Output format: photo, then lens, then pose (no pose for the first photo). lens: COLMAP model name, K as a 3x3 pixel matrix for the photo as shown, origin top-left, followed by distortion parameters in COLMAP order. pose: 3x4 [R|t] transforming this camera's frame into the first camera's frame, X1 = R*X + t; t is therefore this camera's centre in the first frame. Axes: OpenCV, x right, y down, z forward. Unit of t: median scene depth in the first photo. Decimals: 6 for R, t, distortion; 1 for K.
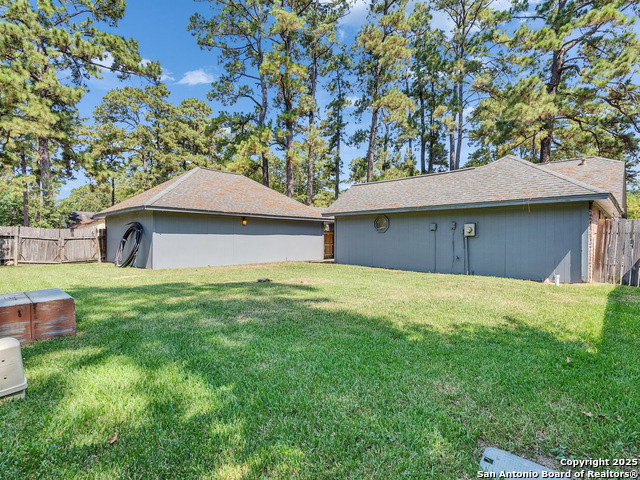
lens RADIAL K [[326.6, 0, 317.3], [0, 326.6, 240.5], [0, 0, 1]] dist [-0.006107, 0.001985]
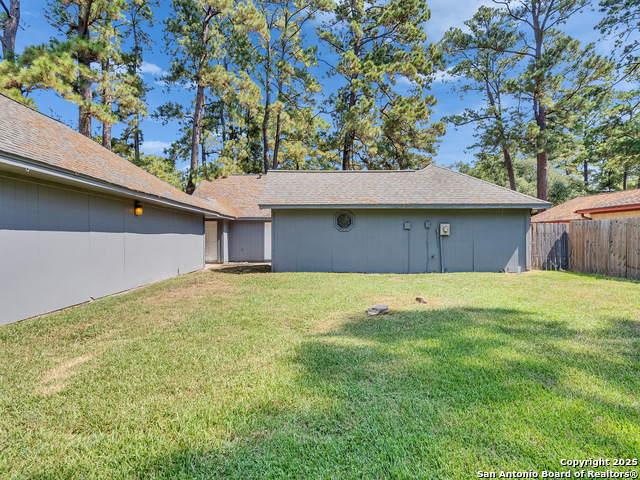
lens RADIAL K [[326.6, 0, 317.3], [0, 326.6, 240.5], [0, 0, 1]] dist [-0.006107, 0.001985]
pose [[0.700064, -0.013079, 0.713960, -0.502090], [0.011294, 0.999910, 0.007244, -0.008646], [-0.713991, 0.002992, 0.700149, 0.501303]]
